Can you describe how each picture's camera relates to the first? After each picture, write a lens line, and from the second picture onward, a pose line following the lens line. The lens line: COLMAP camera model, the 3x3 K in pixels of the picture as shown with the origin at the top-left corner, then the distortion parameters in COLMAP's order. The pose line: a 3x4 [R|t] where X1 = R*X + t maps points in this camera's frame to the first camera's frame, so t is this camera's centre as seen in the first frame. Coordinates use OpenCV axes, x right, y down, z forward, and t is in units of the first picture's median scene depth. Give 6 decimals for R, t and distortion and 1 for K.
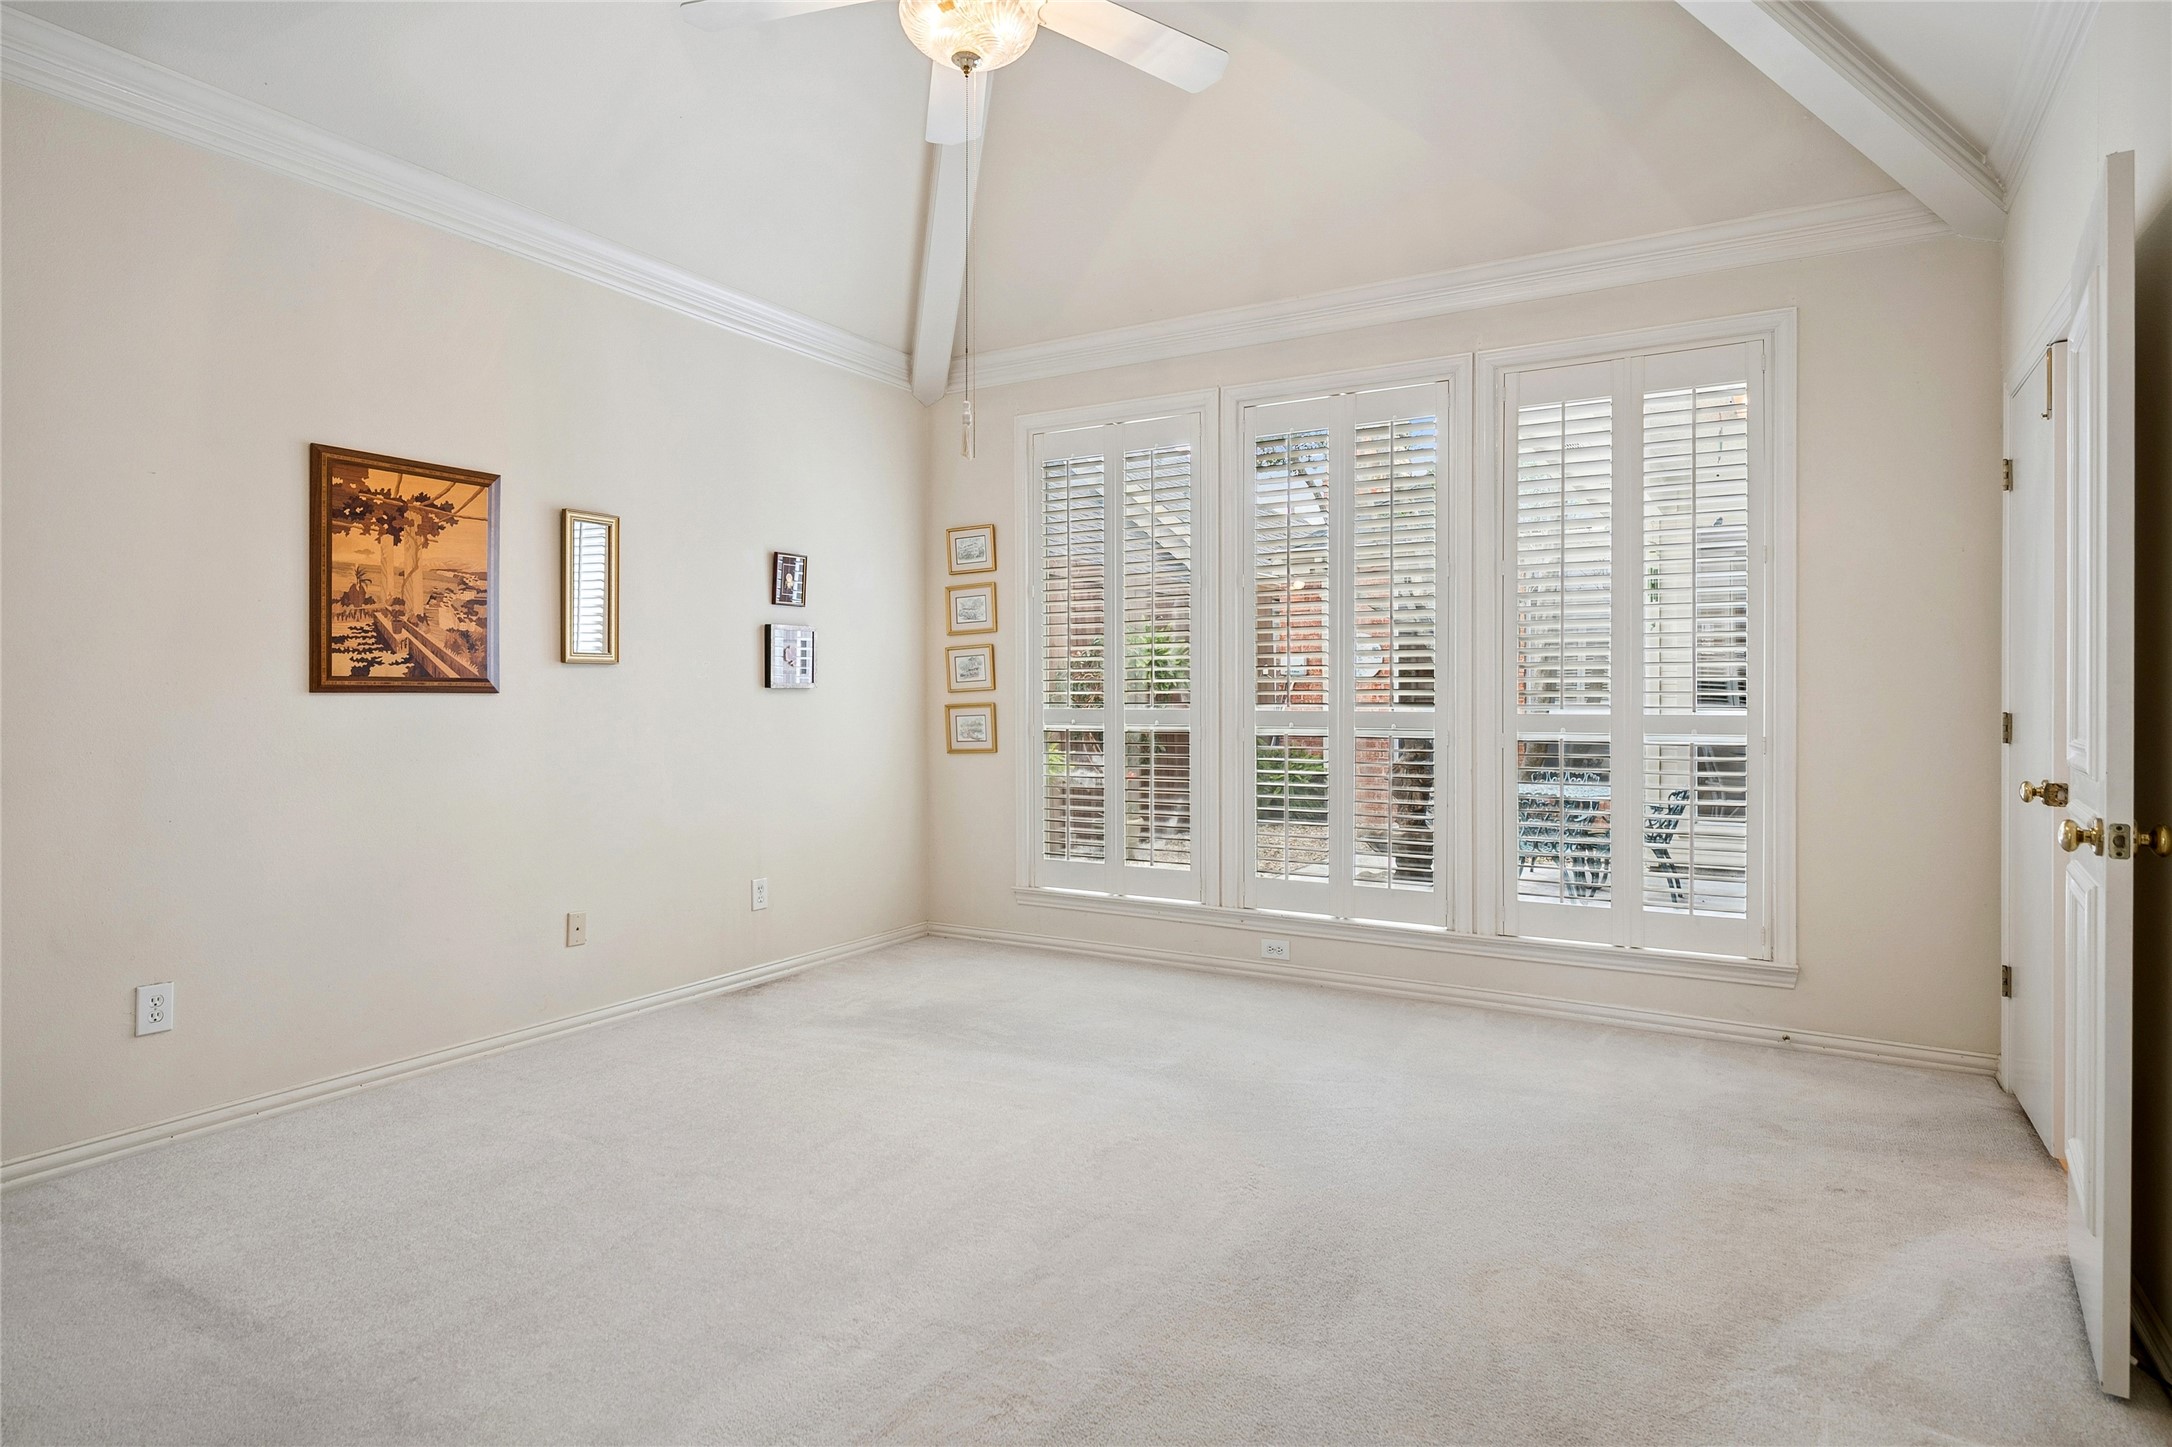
lens RADIAL K [[1167.3, 0, 1081.4], [0, 1167.3, 687.8], [0, 0, 1]] dist [-0.003631, -0.000201]
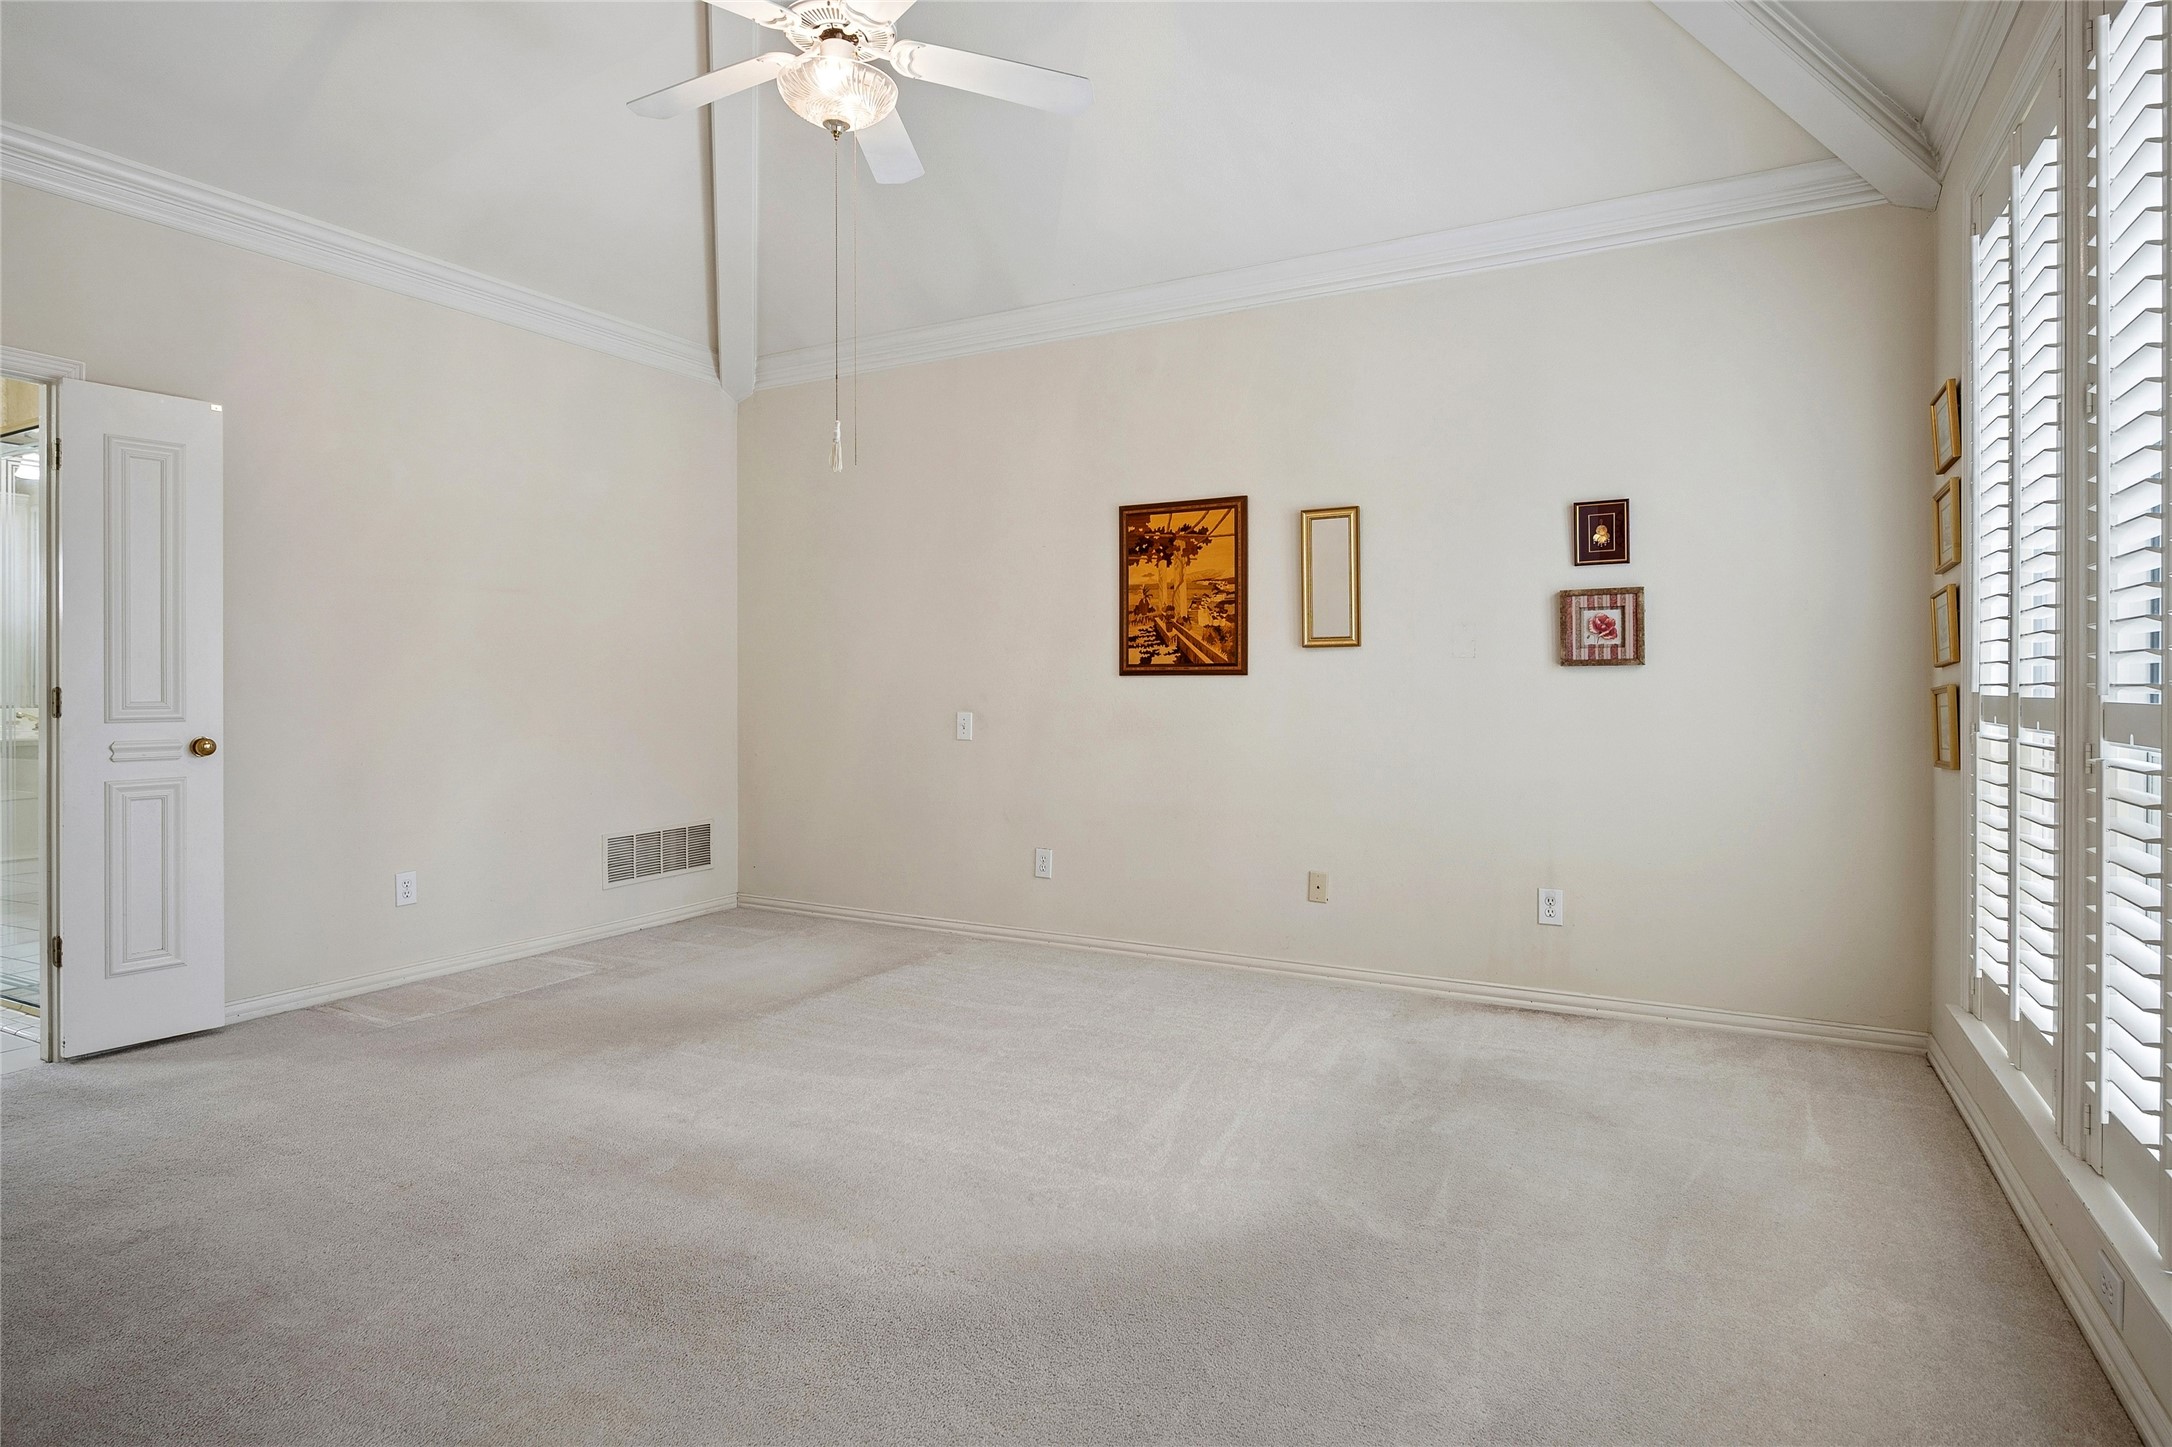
lens RADIAL K [[1167.3, 0, 1081.4], [0, 1167.3, 687.8], [0, 0, 1]] dist [-0.003631, -0.000201]
pose [[0.030696, 0.003679, -0.999522, 0.764754], [0.009778, 0.999944, 0.003981, 0.012075], [0.999481, -0.009895, 0.030659, 0.852273]]
